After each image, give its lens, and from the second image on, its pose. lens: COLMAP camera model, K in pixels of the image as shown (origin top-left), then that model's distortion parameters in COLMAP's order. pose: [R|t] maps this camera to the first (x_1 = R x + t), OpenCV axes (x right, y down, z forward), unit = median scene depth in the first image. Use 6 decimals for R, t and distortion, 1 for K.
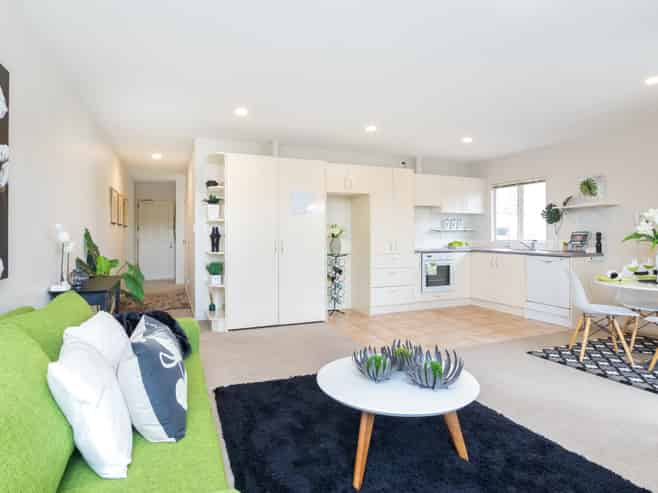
lens RADIAL K [[349.2, 0, 329.1], [0, 349.2, 233.2], [0, 0, 1]] dist [0.001779, 0.000556]
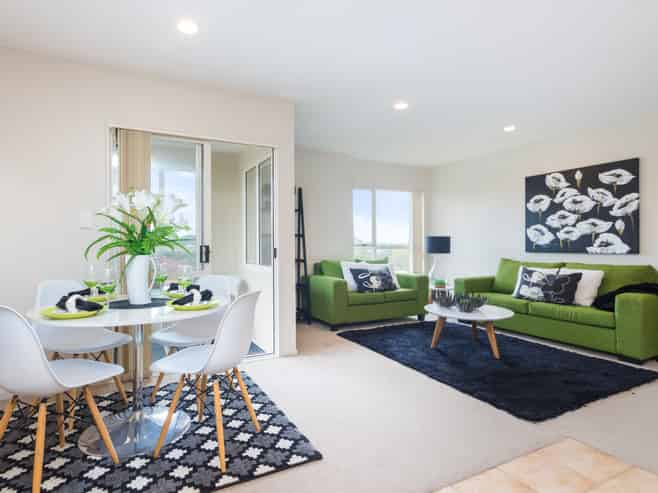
lens RADIAL K [[370.8, 0, 308.6], [0, 370.8, 246.6], [0, 0, 1]] dist [0.003904, 0.001711]
pose [[-0.998132, 0.004327, -0.060942, 0.384058], [0.004377, 0.999990, -0.000699, 0.018268], [0.060939, -0.000964, -0.998141, 0.969704]]
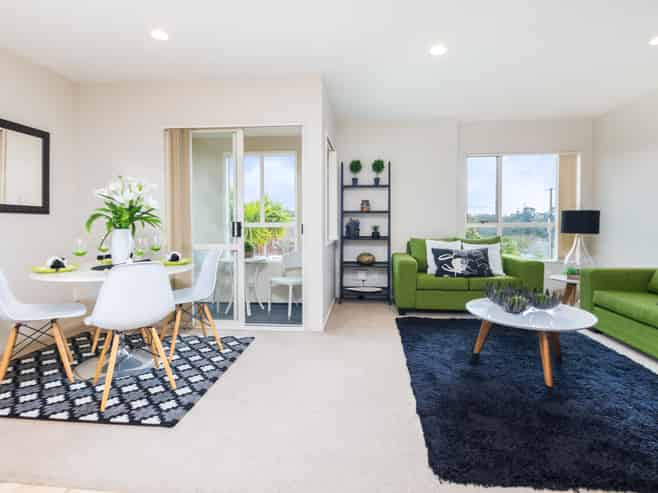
lens RADIAL K [[349.2, 0, 329.1], [0, 349.2, 233.2], [0, 0, 1]] dist [0.001779, 0.000556]
pose [[-0.875124, -0.011598, 0.483760, 0.061467], [-0.000616, 0.999739, 0.022853, 0.021617], [-0.483899, 0.019701, -0.874902, 0.841966]]
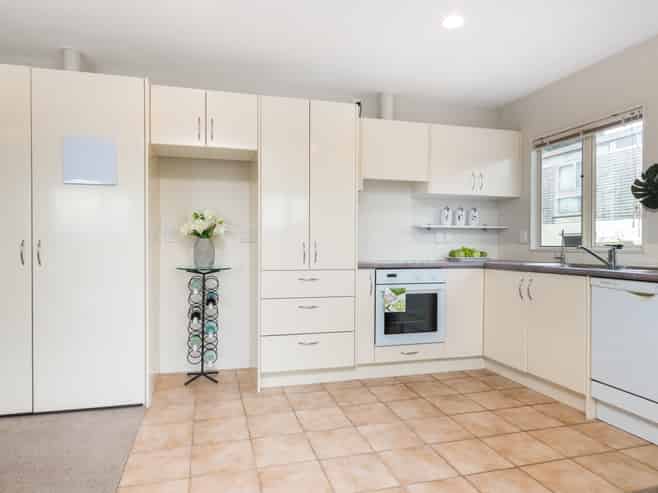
lens RADIAL K [[406.0, 0, 313.4], [0, 406.0, 244.3], [0, 0, 1]] dist [0.003203, 0.000969]
pose [[0.989100, 0.005426, -0.147145, 0.262731], [-0.004925, 0.999981, 0.003769, 0.018332], [0.147163, -0.003003, 0.989108, 0.394911]]
